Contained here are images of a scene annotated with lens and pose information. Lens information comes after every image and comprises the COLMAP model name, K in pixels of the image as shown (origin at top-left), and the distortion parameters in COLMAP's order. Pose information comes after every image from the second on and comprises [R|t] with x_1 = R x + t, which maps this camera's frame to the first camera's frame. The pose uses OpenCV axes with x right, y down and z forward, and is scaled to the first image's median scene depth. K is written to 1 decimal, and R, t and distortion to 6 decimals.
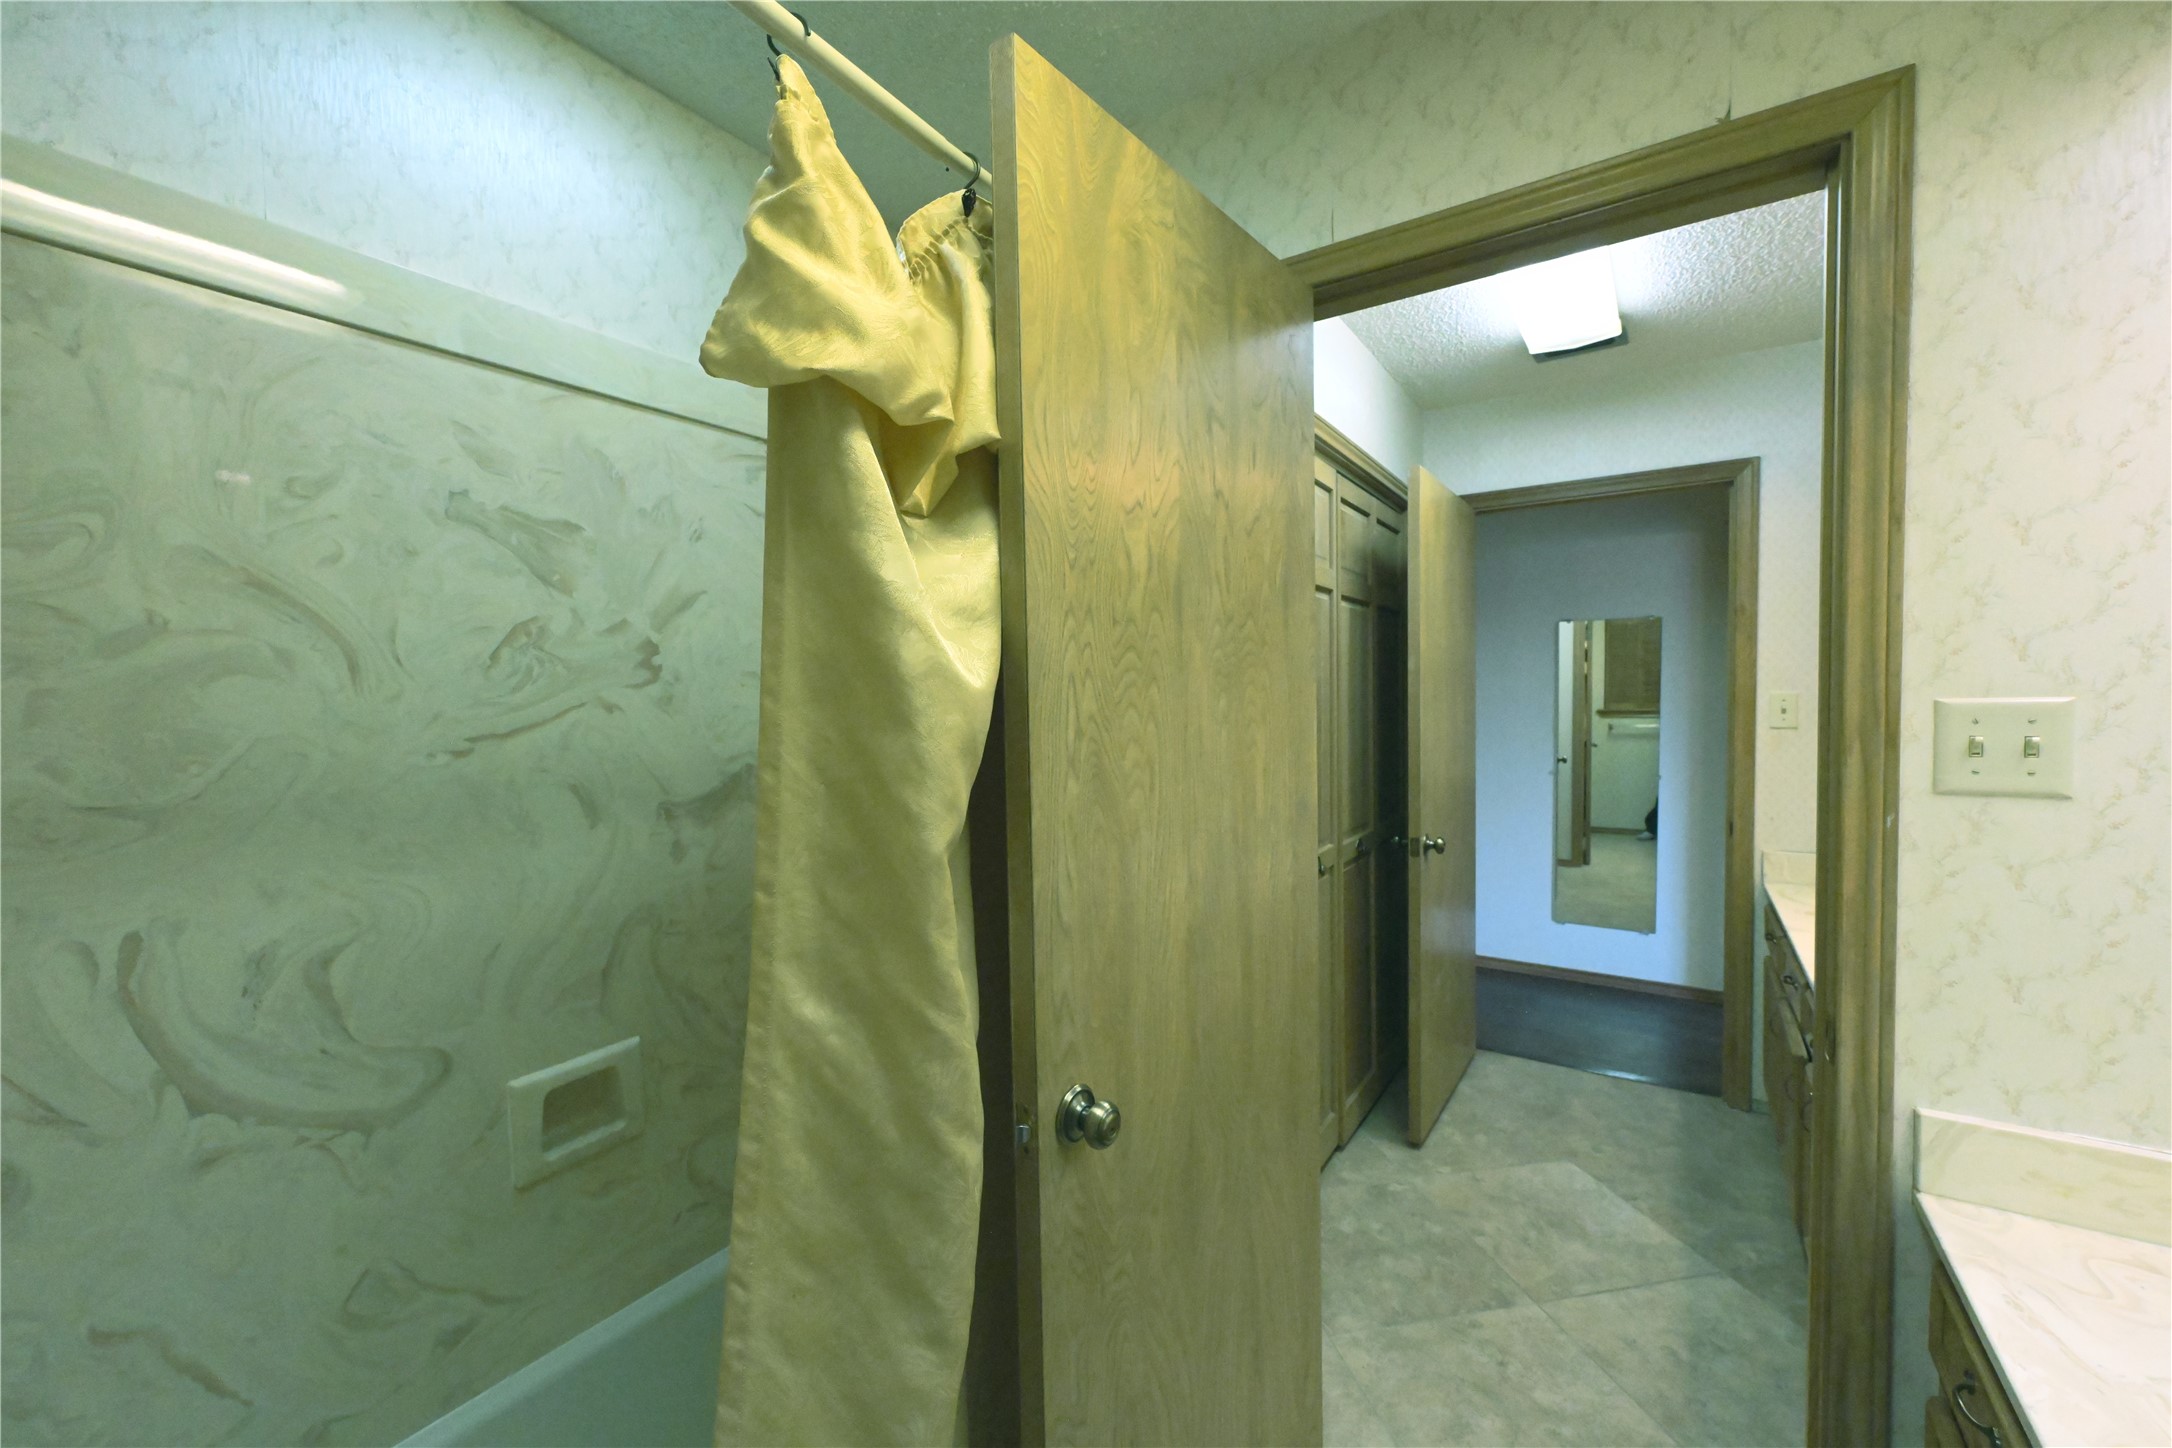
lens RADIAL K [[834.9, 0, 1086.0], [0, 834.9, 724.0], [0, 0, 1]] dist [-0.000897, -0.000105]
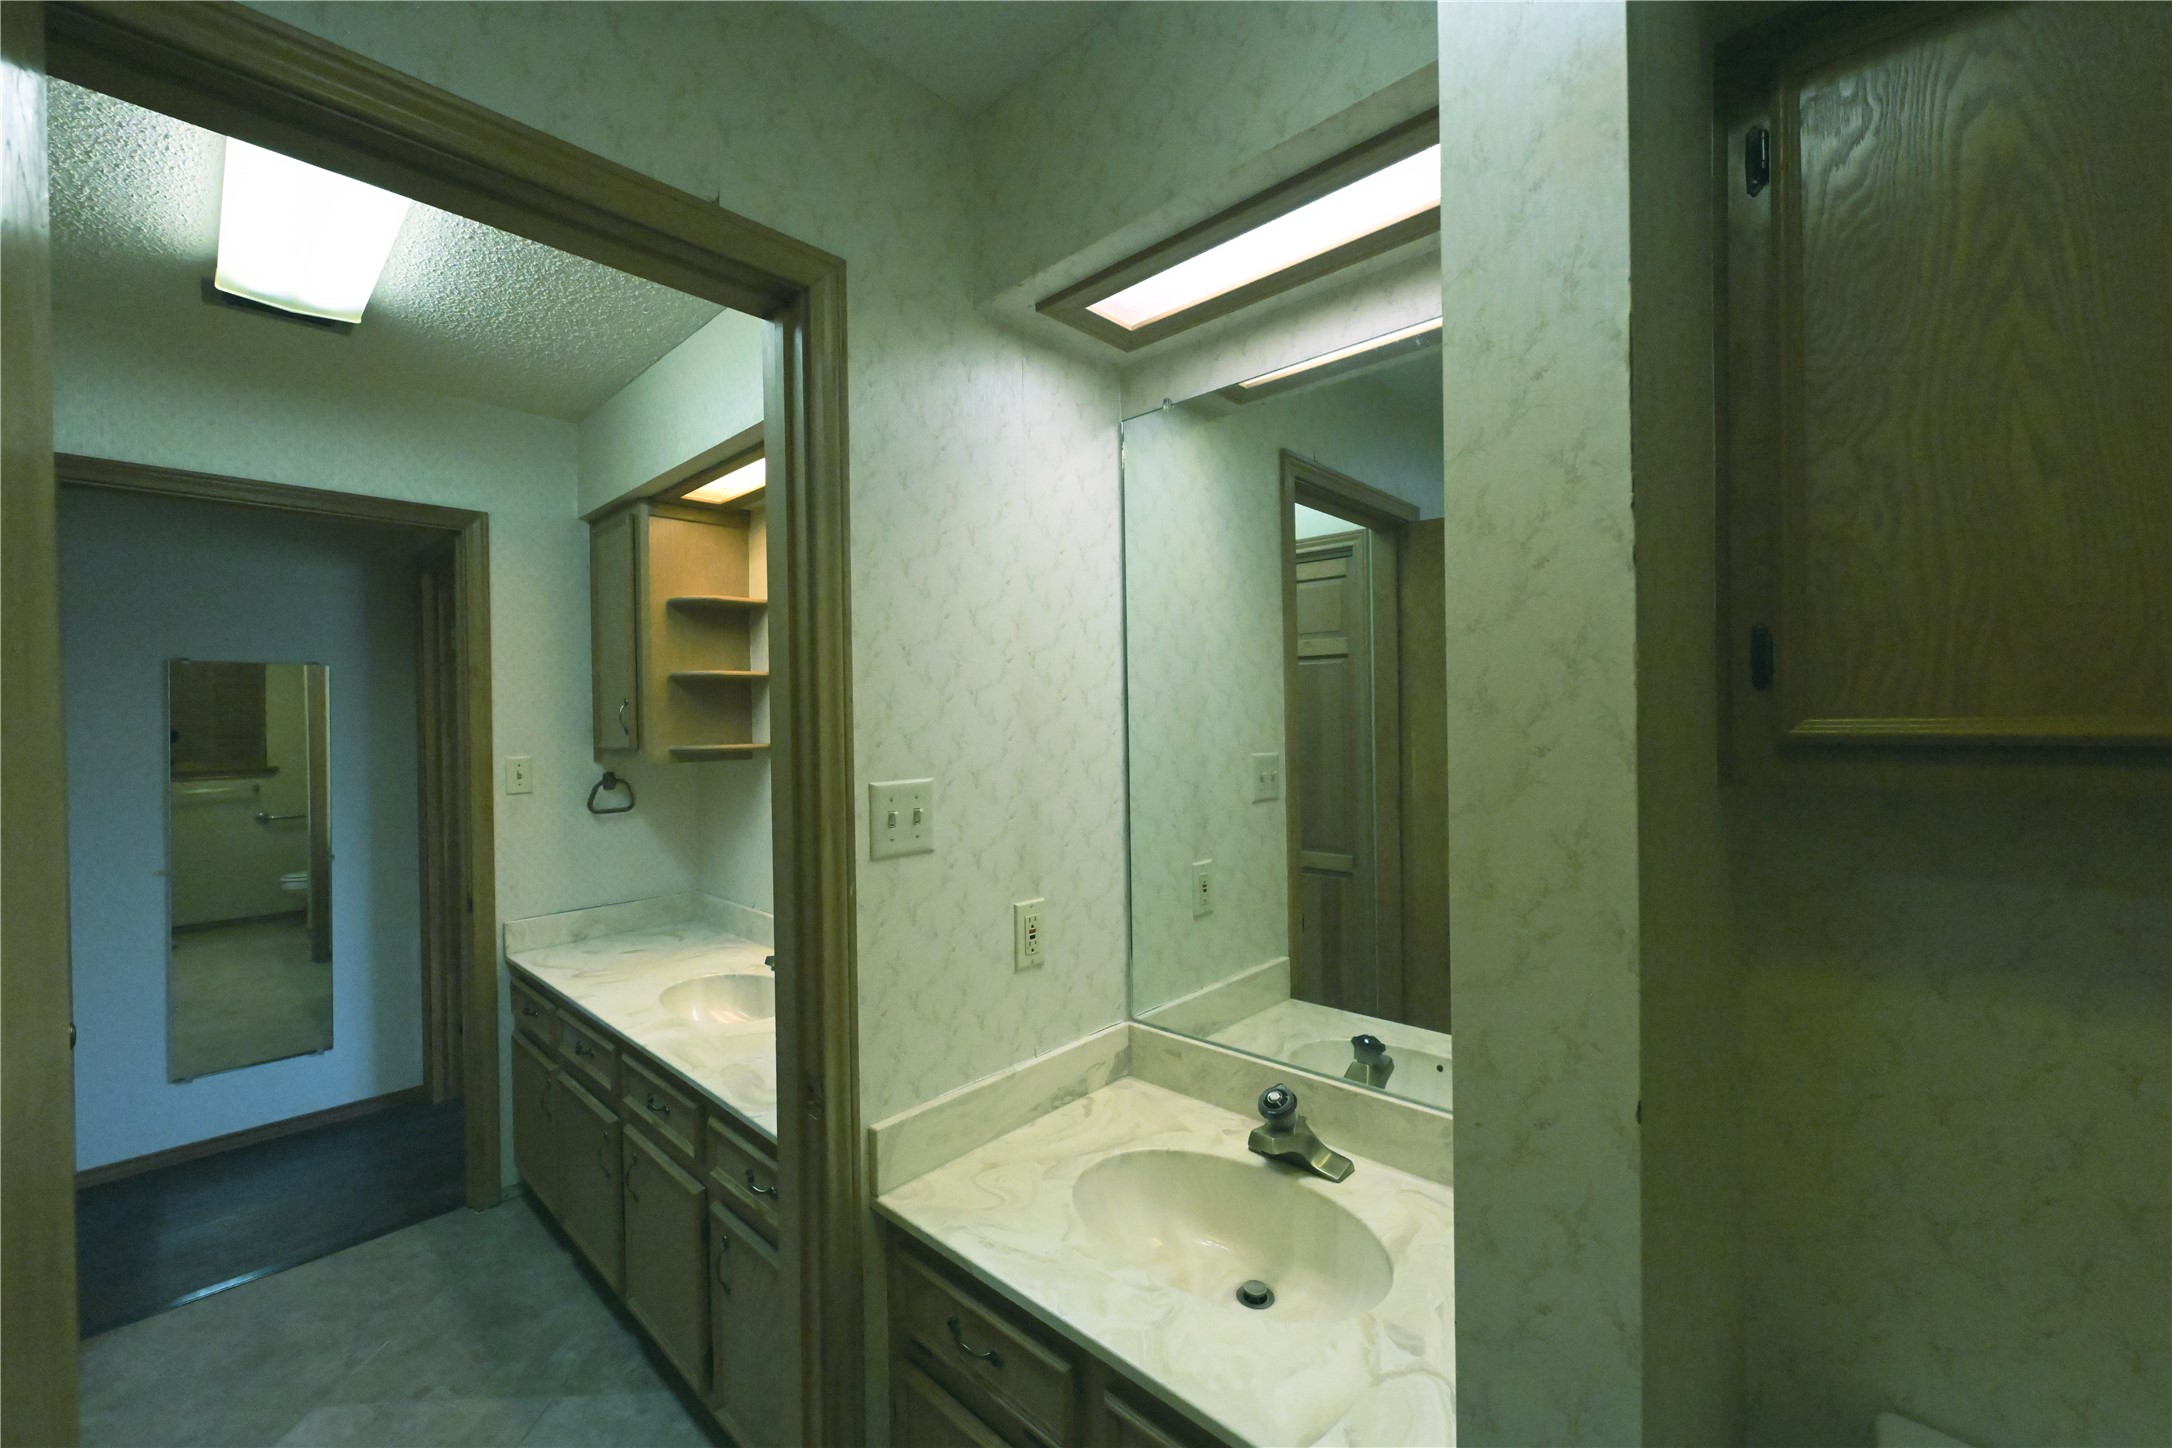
lens RADIAL K [[861.7, 0, 1087.0], [0, 861.7, 721.5], [0, 0, 1]] dist [-0.000871, -0.000236]
pose [[0.153813, 0.008536, 0.988063, -0.089385], [0.048621, 0.998686, -0.016197, -0.041837], [-0.986903, 0.050532, 0.153196, 0.242750]]
